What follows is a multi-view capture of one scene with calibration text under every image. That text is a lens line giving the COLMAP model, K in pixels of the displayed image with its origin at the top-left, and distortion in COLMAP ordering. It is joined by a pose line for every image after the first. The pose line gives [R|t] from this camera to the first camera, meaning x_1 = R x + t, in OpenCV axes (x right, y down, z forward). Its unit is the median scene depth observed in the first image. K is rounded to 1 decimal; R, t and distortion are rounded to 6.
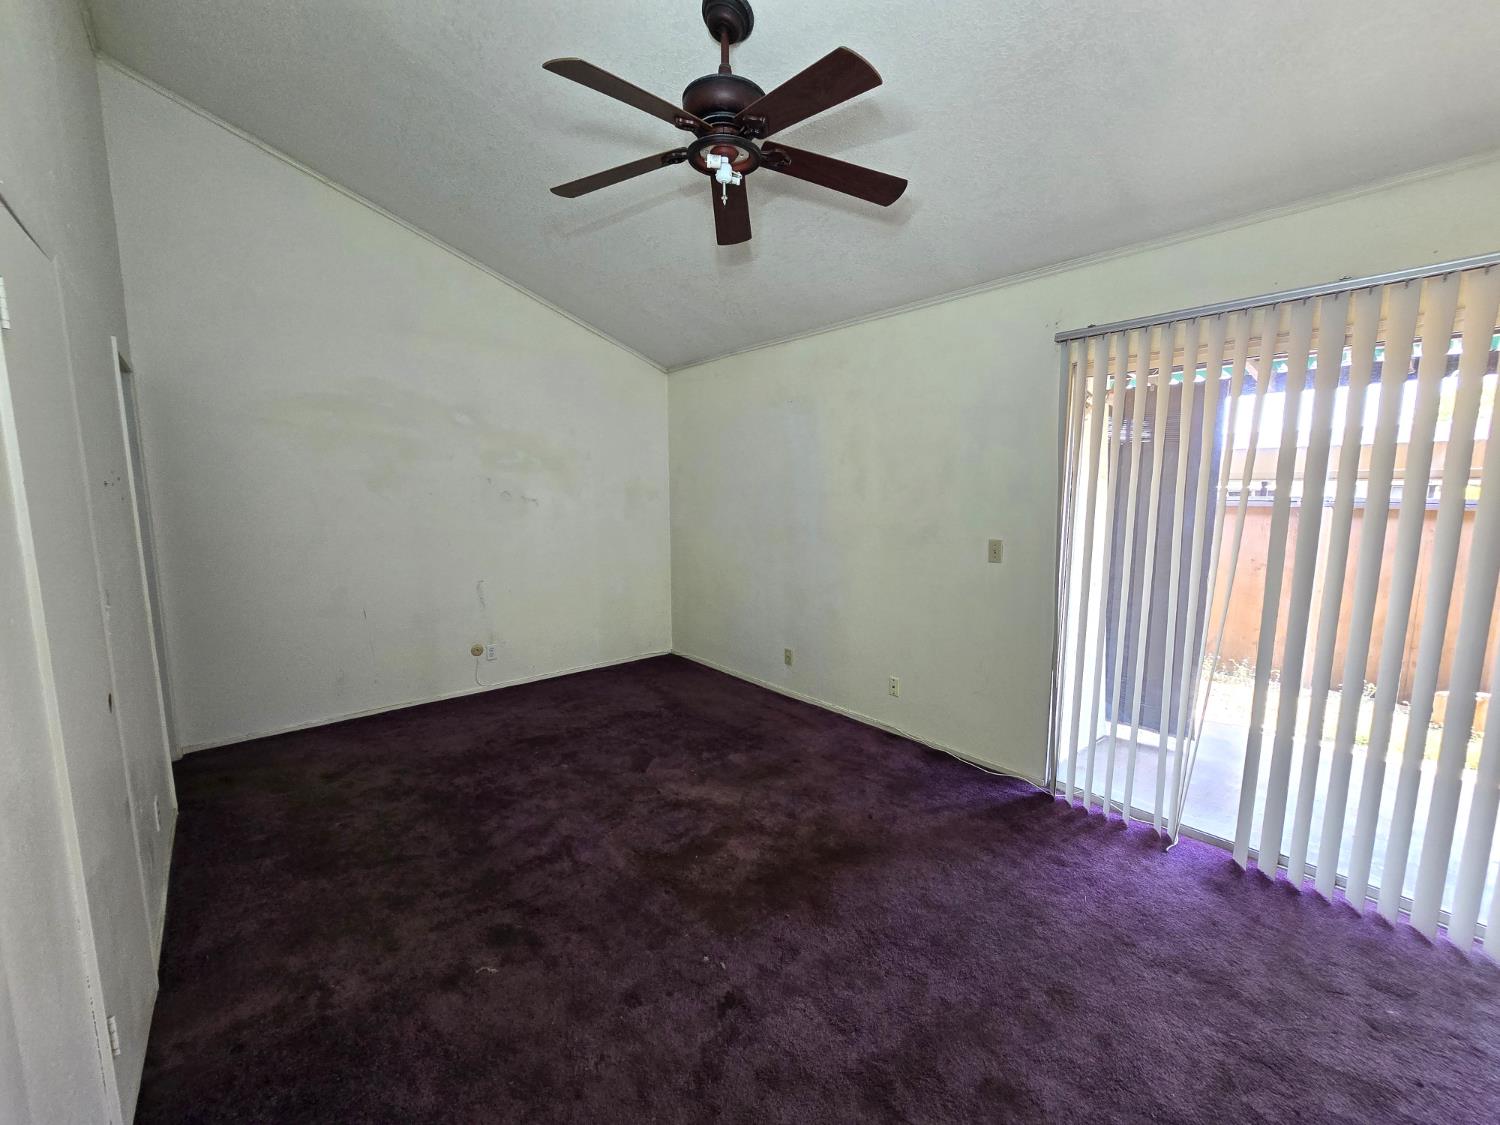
lens RADIAL K [[614.2, 0, 751.7], [0, 614.2, 566.8], [0, 0, 1]] dist [-0.005694, 0.001550]
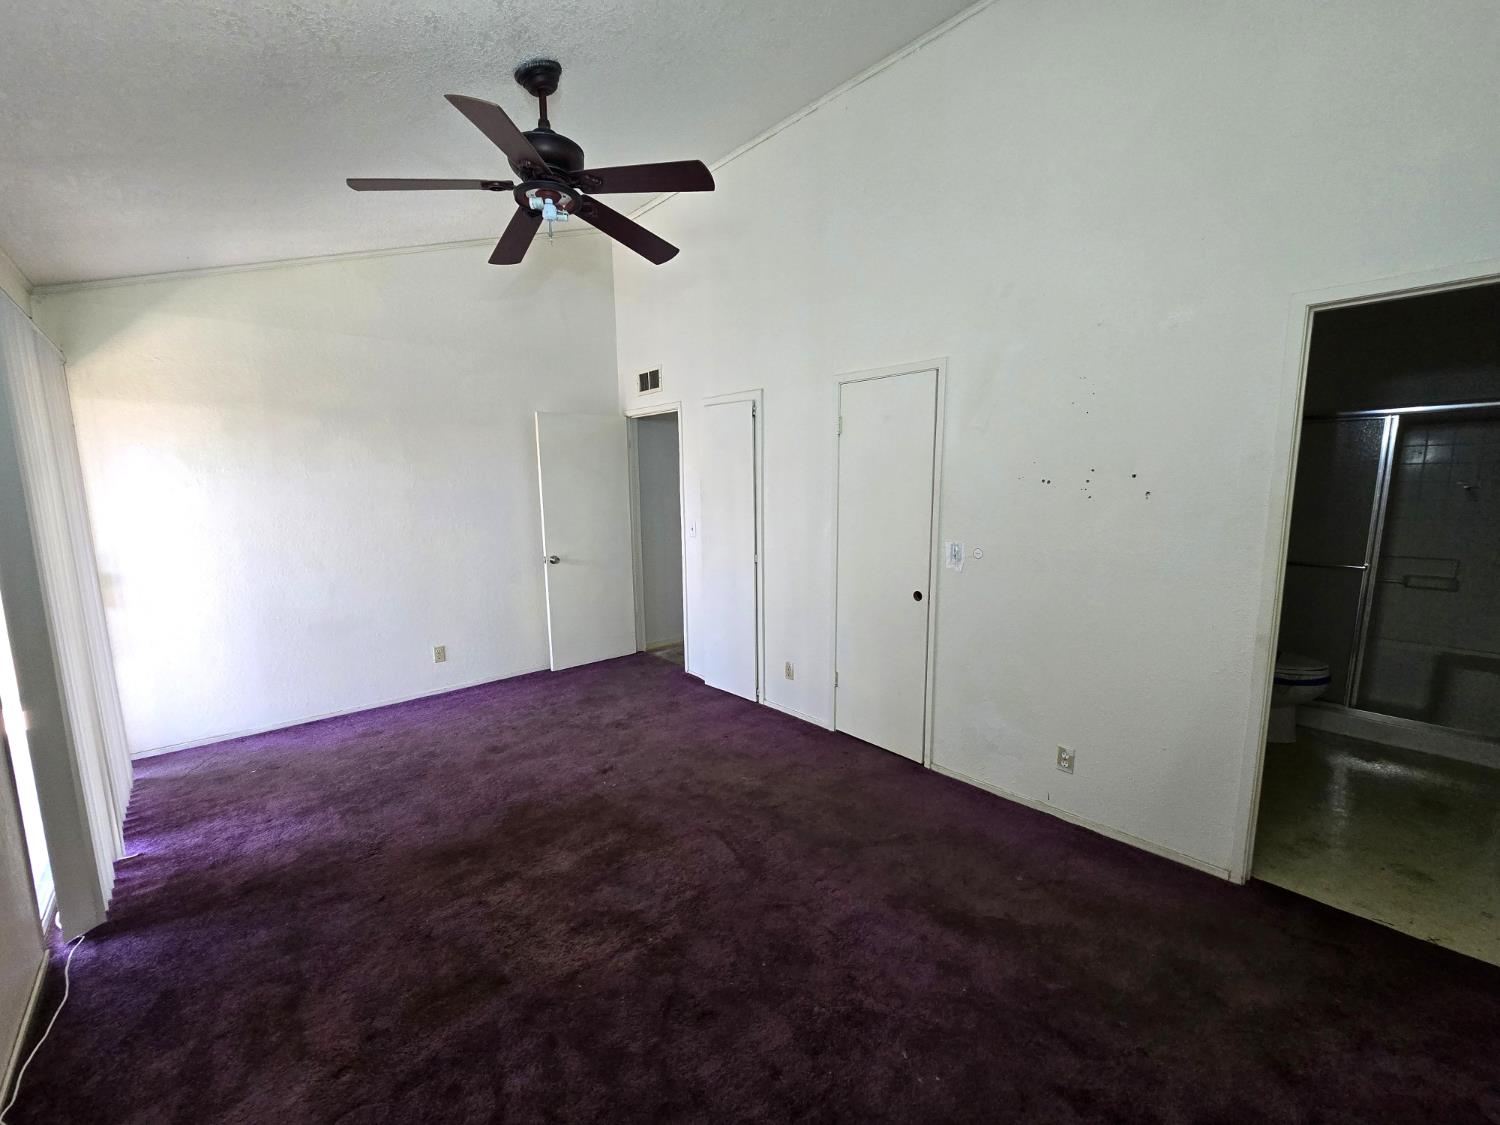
lens RADIAL K [[614.2, 0, 754.1], [0, 614.2, 574.4], [0, 0, 1]] dist [-0.005694, 0.001550]
pose [[-0.999877, 0.007140, -0.013935, -0.244358], [0.003052, 0.961788, 0.273779, -0.187769], [0.015357, 0.273703, -0.961692, 1.426301]]
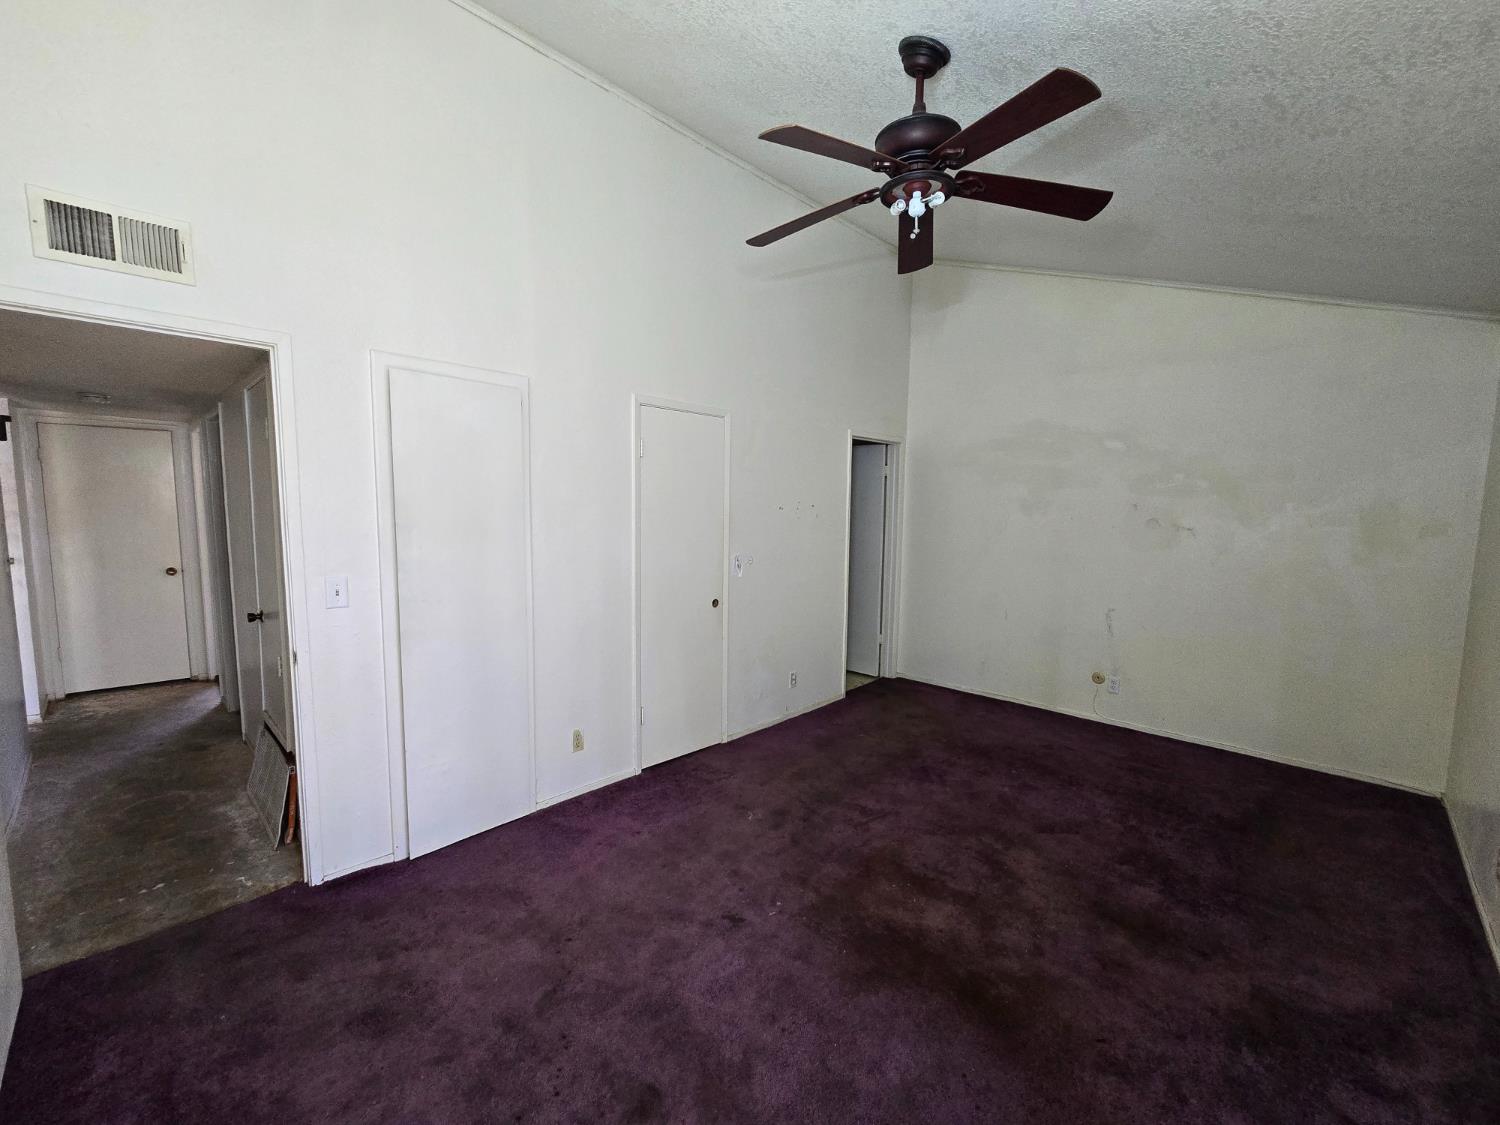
lens RADIAL K [[614.2, 0, 752.9], [0, 614.2, 569.4], [0, 0, 1]] dist [-0.005694, 0.001550]
pose [[0.083722, 0.099054, -0.991554, 0.627097], [-0.138945, 0.986487, 0.086816, -0.059733], [0.986755, 0.130503, 0.096354, 0.453923]]
